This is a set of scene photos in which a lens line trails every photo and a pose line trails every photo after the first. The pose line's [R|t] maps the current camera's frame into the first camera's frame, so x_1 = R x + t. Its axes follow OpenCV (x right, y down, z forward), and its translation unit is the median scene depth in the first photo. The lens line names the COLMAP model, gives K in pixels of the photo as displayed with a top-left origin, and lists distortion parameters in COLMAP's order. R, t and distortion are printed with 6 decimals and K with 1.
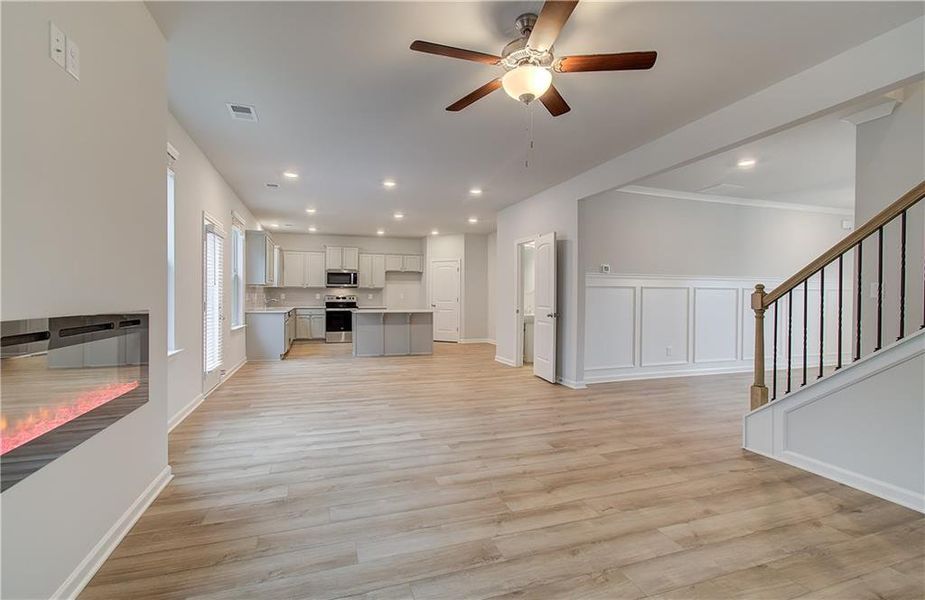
lens RADIAL K [[412.4, 0, 444.4], [0, 412.4, 303.8], [0, 0, 1]] dist [-0.004933, 0.000870]
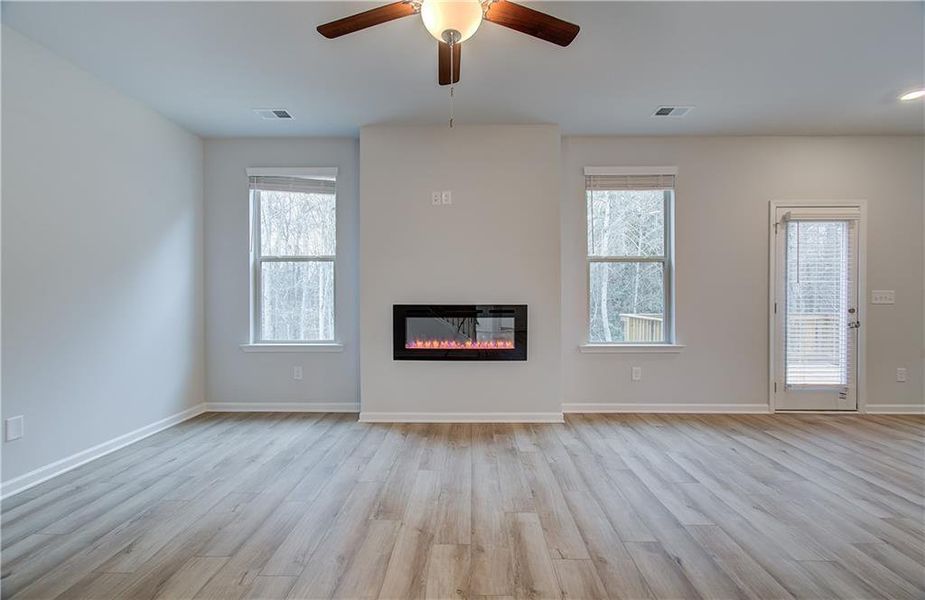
lens RADIAL K [[412.4, 0, 468.4], [0, 412.4, 300.2], [0, 0, 1]] dist [-0.004933, 0.000870]
pose [[-0.313989, 0.003863, -0.949419, 0.262255], [-0.019206, 0.999761, 0.010419, -0.005262], [0.949232, 0.021506, -0.313840, 0.362469]]
